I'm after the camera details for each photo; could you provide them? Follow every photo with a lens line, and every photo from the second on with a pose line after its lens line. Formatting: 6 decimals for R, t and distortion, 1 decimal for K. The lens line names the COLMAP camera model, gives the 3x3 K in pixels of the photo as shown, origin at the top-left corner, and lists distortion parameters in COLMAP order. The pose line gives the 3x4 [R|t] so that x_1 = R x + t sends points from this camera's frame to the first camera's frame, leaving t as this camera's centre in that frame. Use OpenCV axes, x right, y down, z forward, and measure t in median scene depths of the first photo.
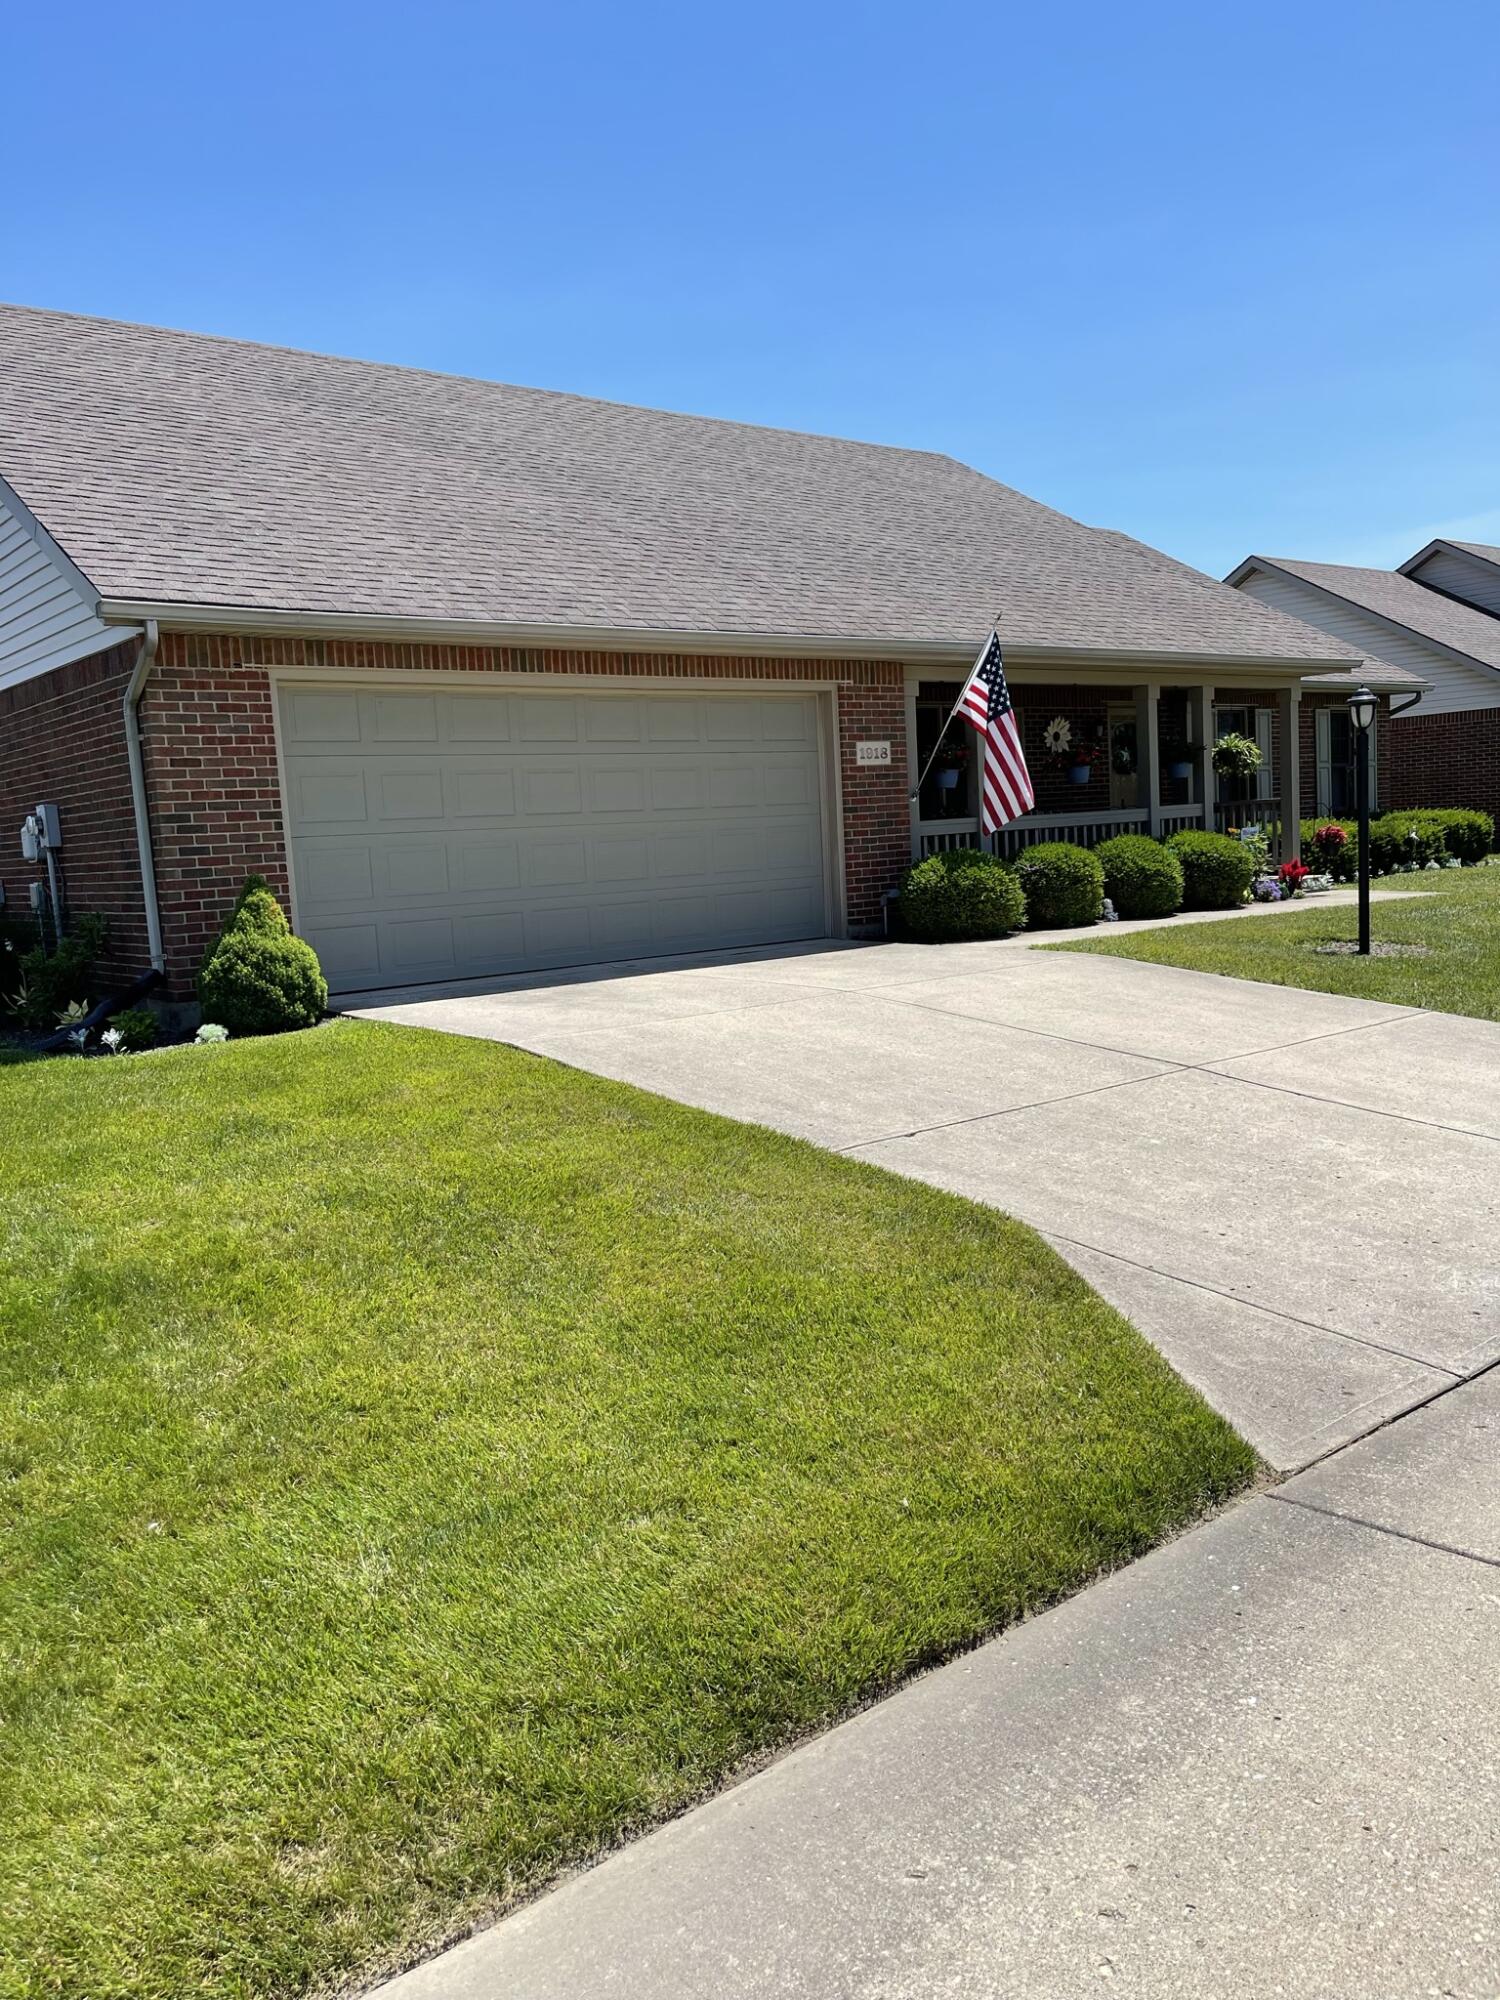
lens RADIAL K [[1502.4, 0, 750.0], [0, 1502.4, 1000.0], [0, 0, 1]] dist [0.031828, -0.062015]
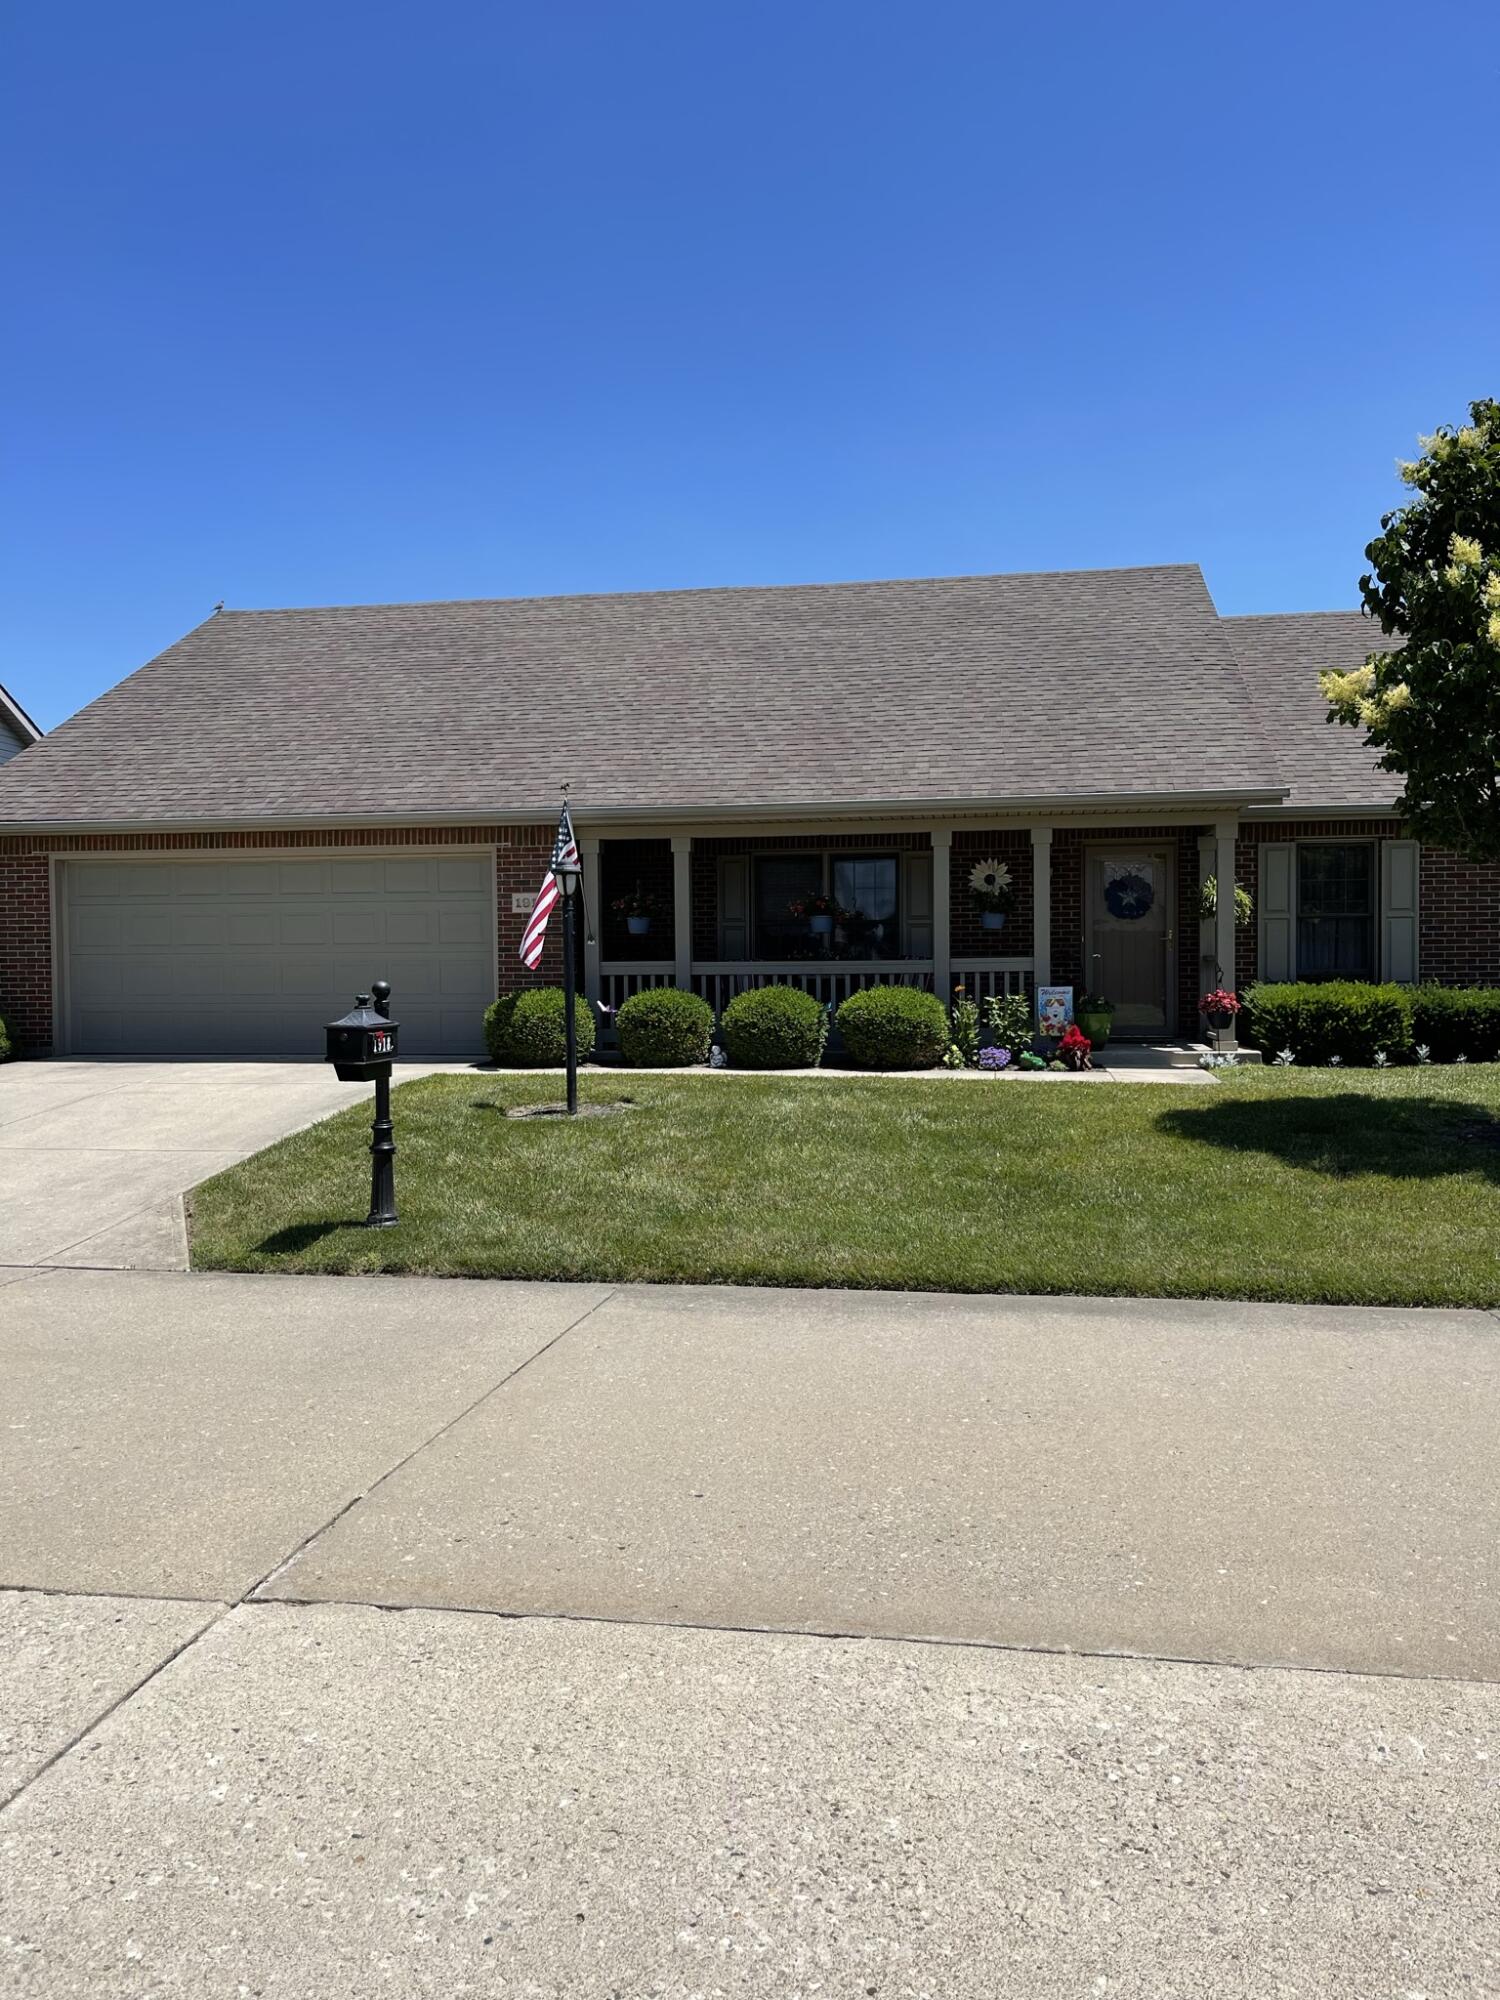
lens RADIAL K [[1502.4, 0, 750.0], [0, 1502.4, 1000.0], [0, 0, 1]] dist [0.031828, -0.062015]
pose [[0.669900, 0.066459, -0.739471, 1.079405], [-0.113012, 0.993507, -0.013090, -0.093265], [0.733800, 0.092338, 0.673061, 0.344025]]
